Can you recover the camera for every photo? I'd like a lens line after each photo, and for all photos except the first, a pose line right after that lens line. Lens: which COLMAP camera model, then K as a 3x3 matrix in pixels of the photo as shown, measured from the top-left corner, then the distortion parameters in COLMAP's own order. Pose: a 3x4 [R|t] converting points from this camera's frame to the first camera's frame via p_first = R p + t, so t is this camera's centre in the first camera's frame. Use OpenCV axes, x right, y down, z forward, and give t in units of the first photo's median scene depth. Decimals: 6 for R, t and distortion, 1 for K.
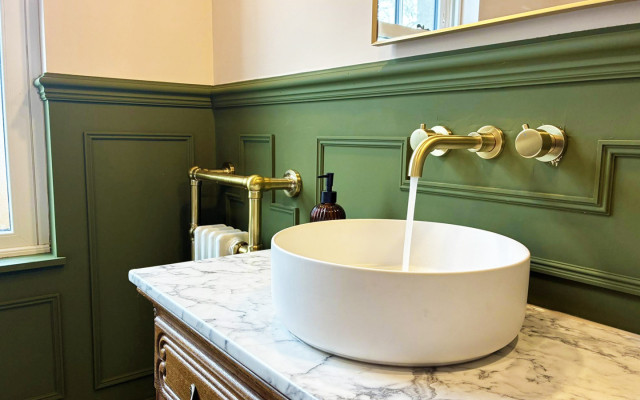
lens RADIAL K [[500.4, 0, 320.0], [0, 500.4, 200.0], [0, 0, 1]] dist [0.001814, -0.002046]
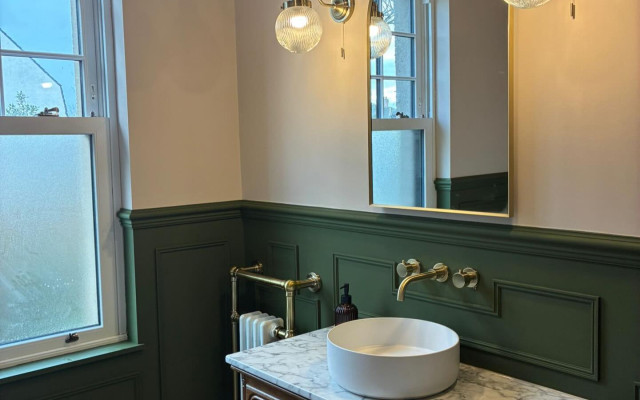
lens RADIAL K [[647.9, 0, 306.3], [0, 647.9, 184.0], [0, 0, 1]] dist [0.005102, -0.010346]
pose [[0.998272, -0.046245, 0.036251, -0.176485], [0.048365, 0.997028, -0.059968, -0.268274], [-0.033370, 0.061618, 0.997542, -1.100384]]
